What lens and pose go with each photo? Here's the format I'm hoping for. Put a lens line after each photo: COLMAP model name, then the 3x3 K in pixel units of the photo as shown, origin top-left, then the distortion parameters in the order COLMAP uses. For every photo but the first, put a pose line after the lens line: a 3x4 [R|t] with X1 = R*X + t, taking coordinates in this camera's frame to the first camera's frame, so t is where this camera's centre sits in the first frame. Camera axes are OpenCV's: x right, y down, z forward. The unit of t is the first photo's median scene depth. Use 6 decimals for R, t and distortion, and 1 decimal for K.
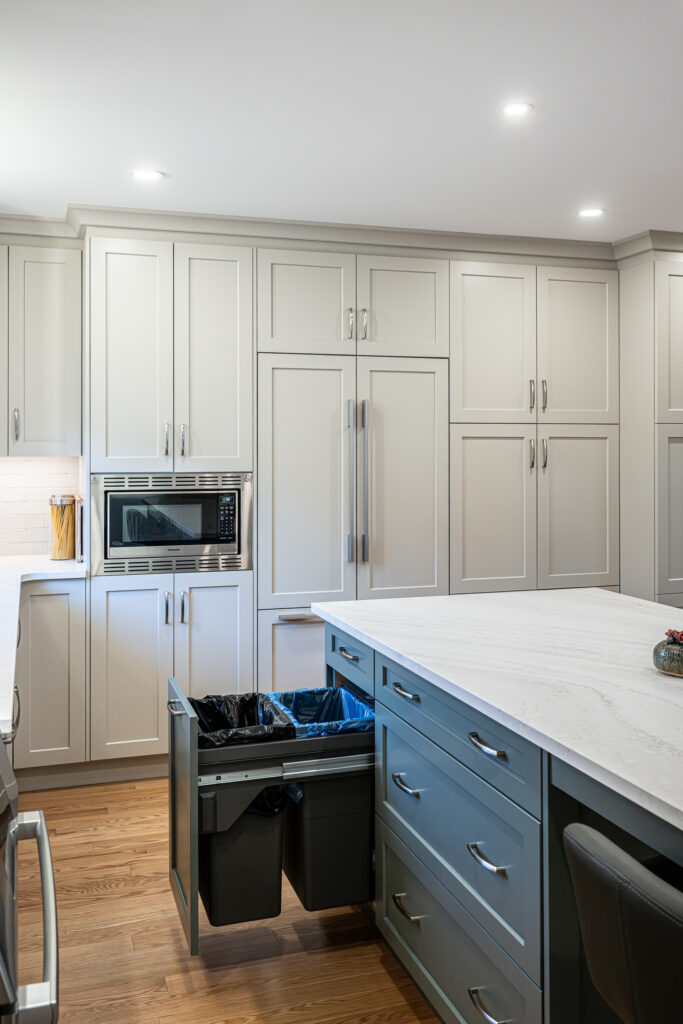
lens RADIAL K [[966.6, 0, 359.6], [0, 966.6, 439.3], [0, 0, 1]] dist [0.003097, 0.000000]
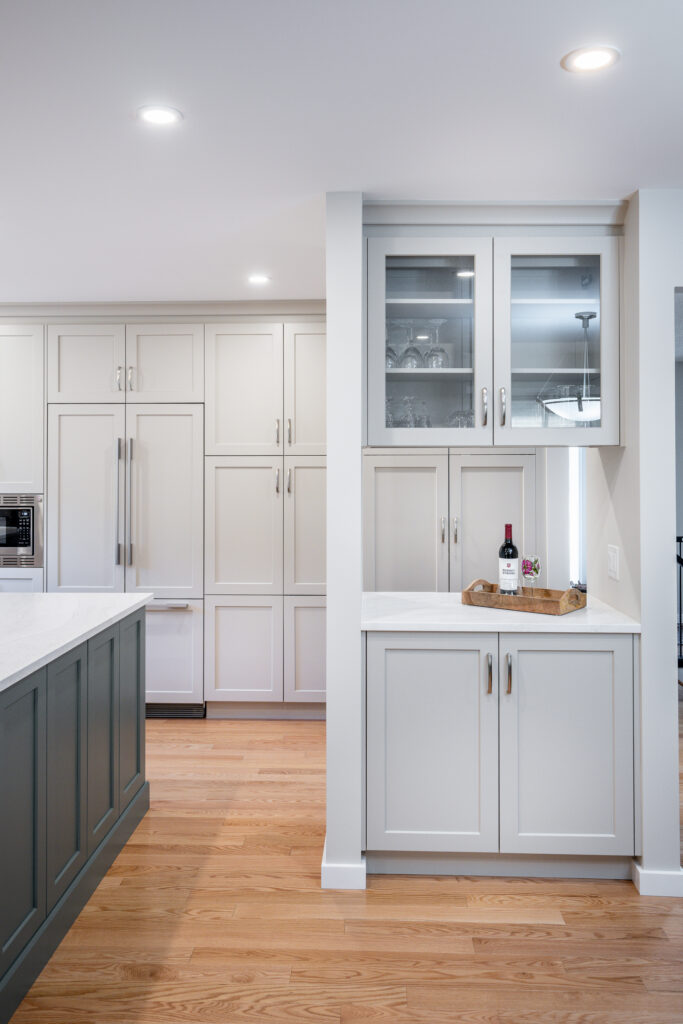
lens RADIAL K [[816.8, 0, 361.7], [0, 816.8, 463.0], [0, 0, 1]] dist [0.013534, -0.016170]
pose [[0.940099, -0.000059, -0.340902, 0.684883], [0.002481, 0.999975, 0.006668, -0.014969], [0.340893, -0.007115, 0.940075, 0.090440]]
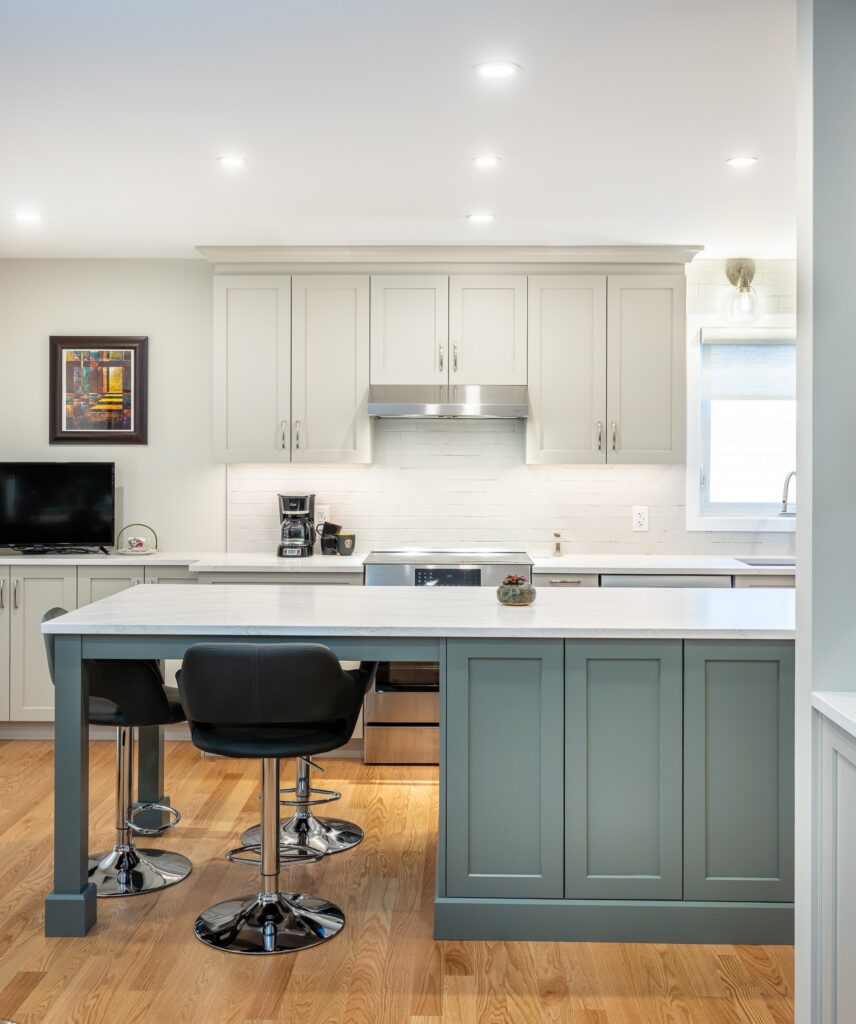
lens RADIAL K [[1178.3, 0, 418.8], [0, 1178.3, 456.3], [0, 0, 1]] dist [0.030204, 0.000000]
pose [[-0.354443, -0.000411, -0.935077, 1.083260], [0.008029, 0.999962, -0.003483, 0.005960], [0.935043, -0.008742, -0.354426, 0.760142]]
